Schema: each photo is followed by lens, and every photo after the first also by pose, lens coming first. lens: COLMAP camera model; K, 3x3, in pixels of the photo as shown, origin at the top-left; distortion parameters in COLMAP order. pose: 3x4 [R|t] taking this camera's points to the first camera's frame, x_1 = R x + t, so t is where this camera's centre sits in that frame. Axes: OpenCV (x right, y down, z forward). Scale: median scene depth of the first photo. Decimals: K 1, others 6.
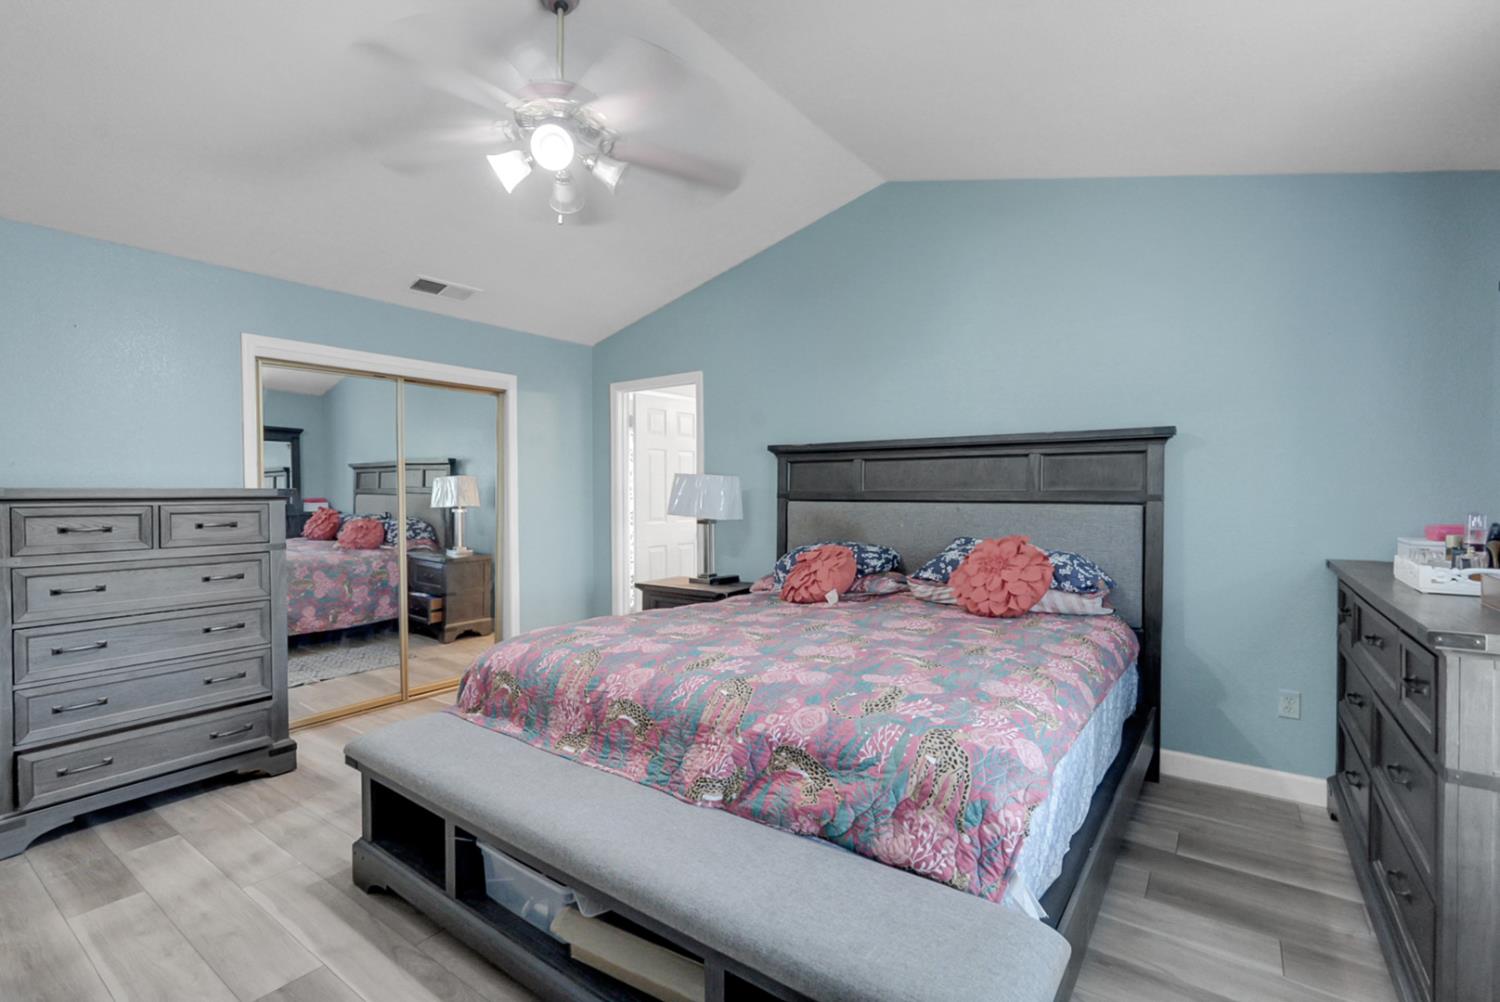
lens RADIAL K [[678.4, 0, 754.7], [0, 678.4, 503.8], [0, 0, 1]] dist [-0.012498, 0.006705]
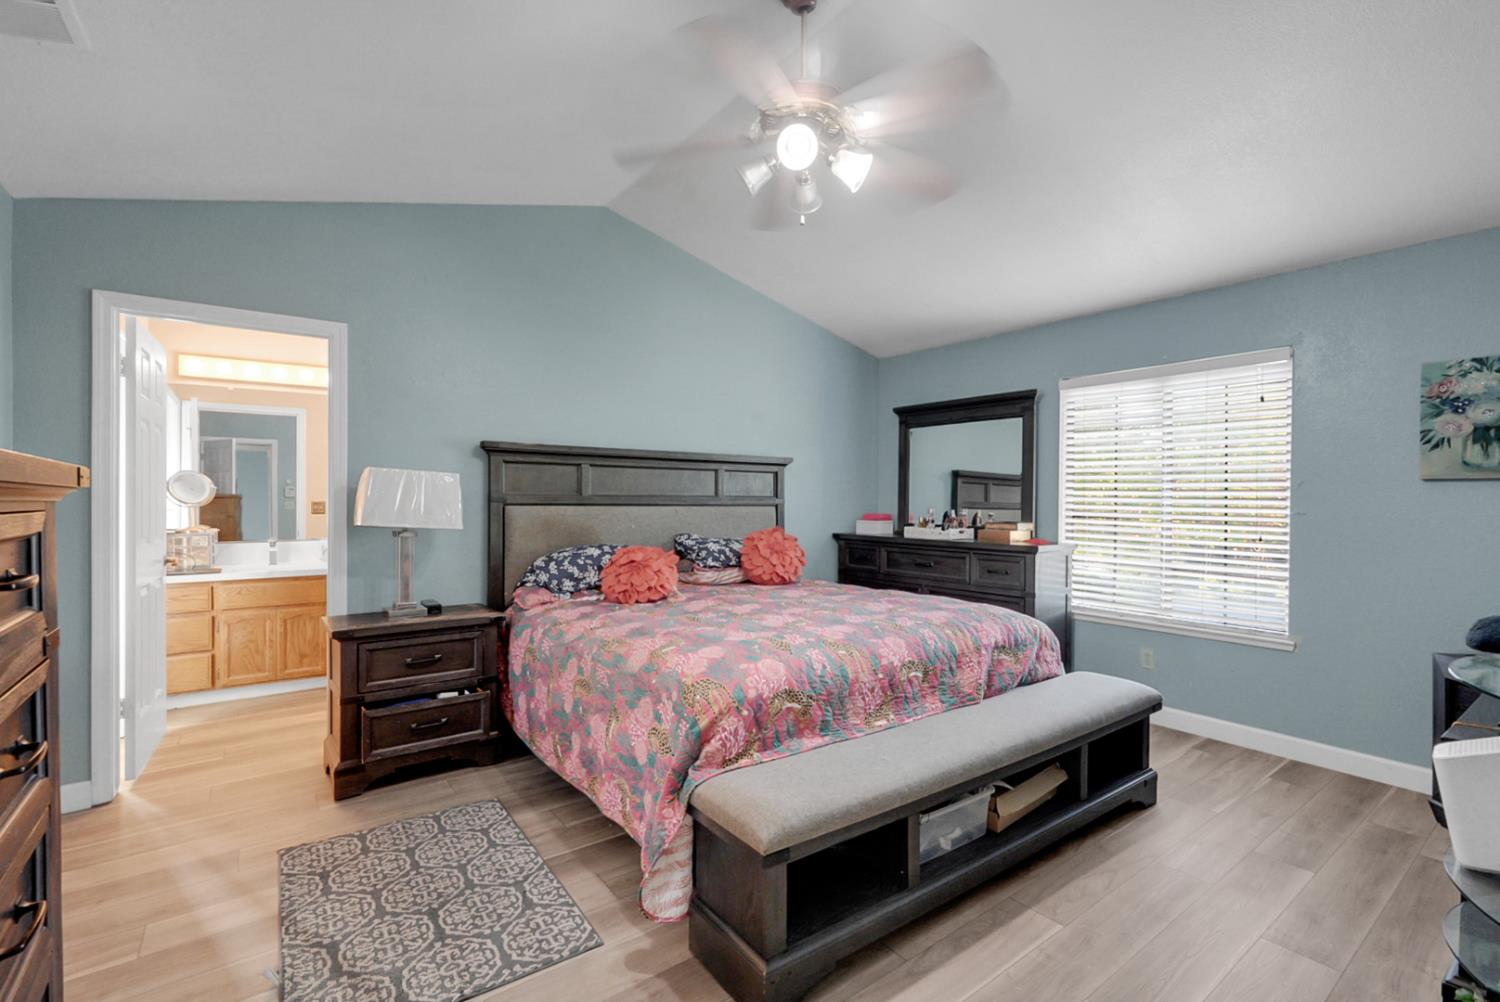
lens RADIAL K [[678.4, 0, 758.6], [0, 678.4, 499.0], [0, 0, 1]] dist [-0.012498, 0.006705]
pose [[0.299020, -0.000721, 0.954247, -1.286334], [0.007182, 0.999973, -0.001495, -0.015586], [-0.954220, 0.007301, 0.299017, 0.763227]]
